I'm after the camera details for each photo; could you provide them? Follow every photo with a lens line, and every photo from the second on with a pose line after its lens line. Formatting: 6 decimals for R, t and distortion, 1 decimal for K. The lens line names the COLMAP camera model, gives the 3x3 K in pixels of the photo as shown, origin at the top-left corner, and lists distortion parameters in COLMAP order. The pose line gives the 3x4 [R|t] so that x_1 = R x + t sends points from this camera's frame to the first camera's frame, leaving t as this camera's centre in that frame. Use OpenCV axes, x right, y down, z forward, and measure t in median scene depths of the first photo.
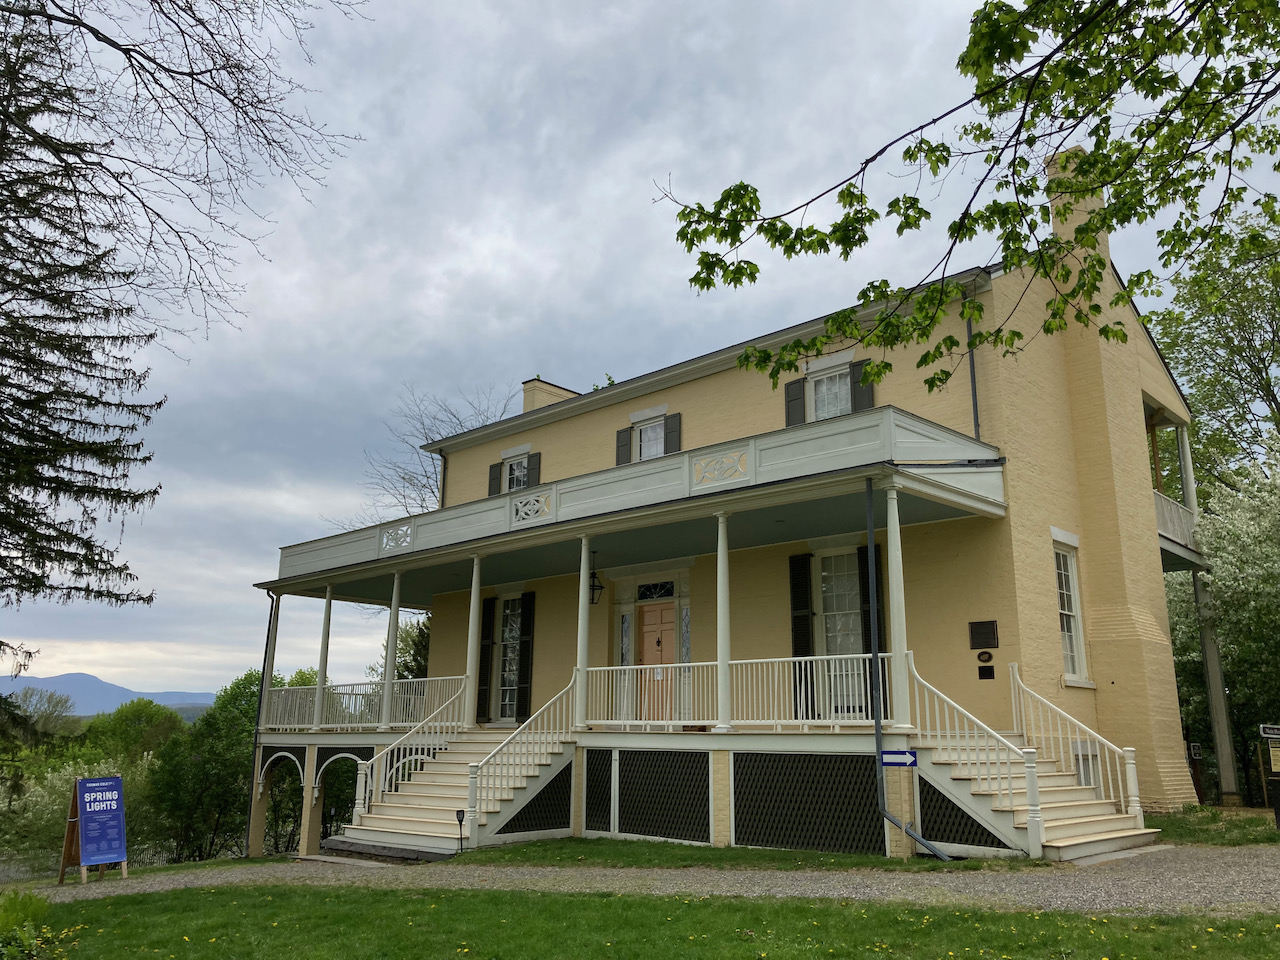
lens RADIAL K [[1057.4, 0, 640.4], [0, 1057.4, 477.2], [0, 0, 1]] dist [0.004297, 0.003476]
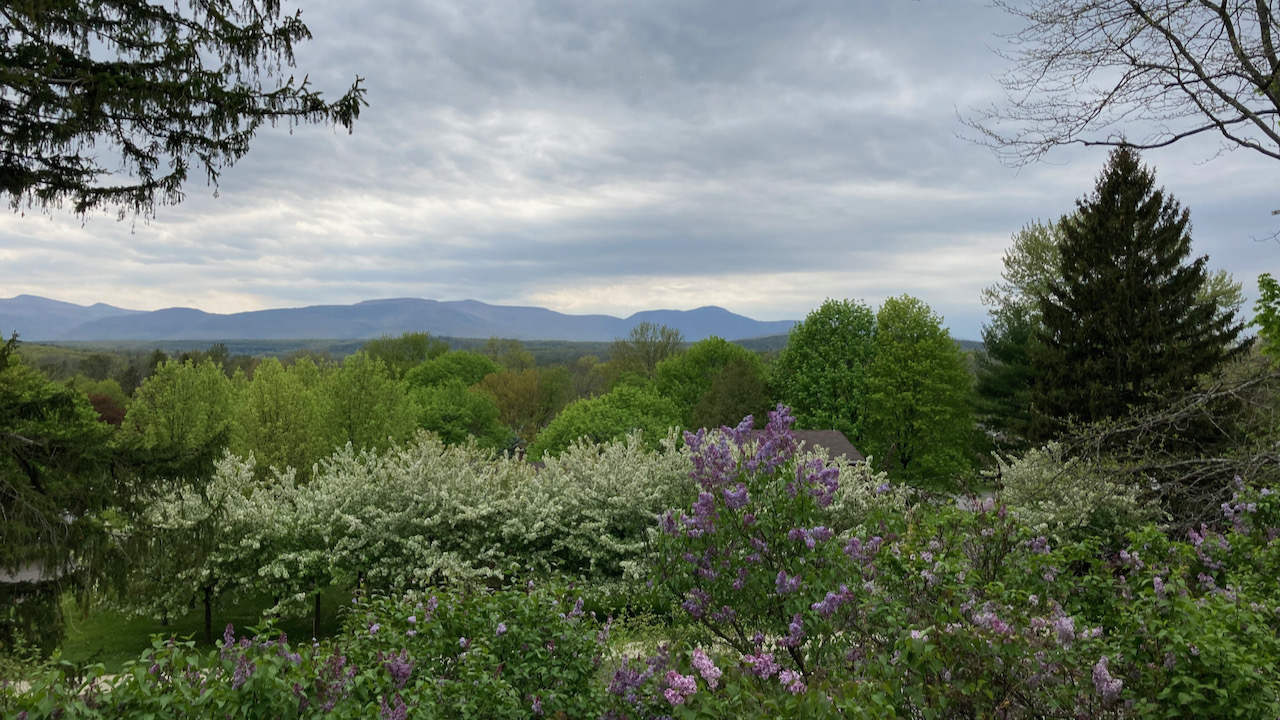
lens RADIAL K [[1046.3, 0, 639.9], [0, 1046.3, 360.4], [0, 0, 1]] dist [0.000242, 0.000027]
pose [[0.853280, -0.003719, -0.521440, -0.091100], [0.129253, 0.970277, 0.204588, 0.052515], [0.505181, -0.241968, 0.828398, 0.297701]]
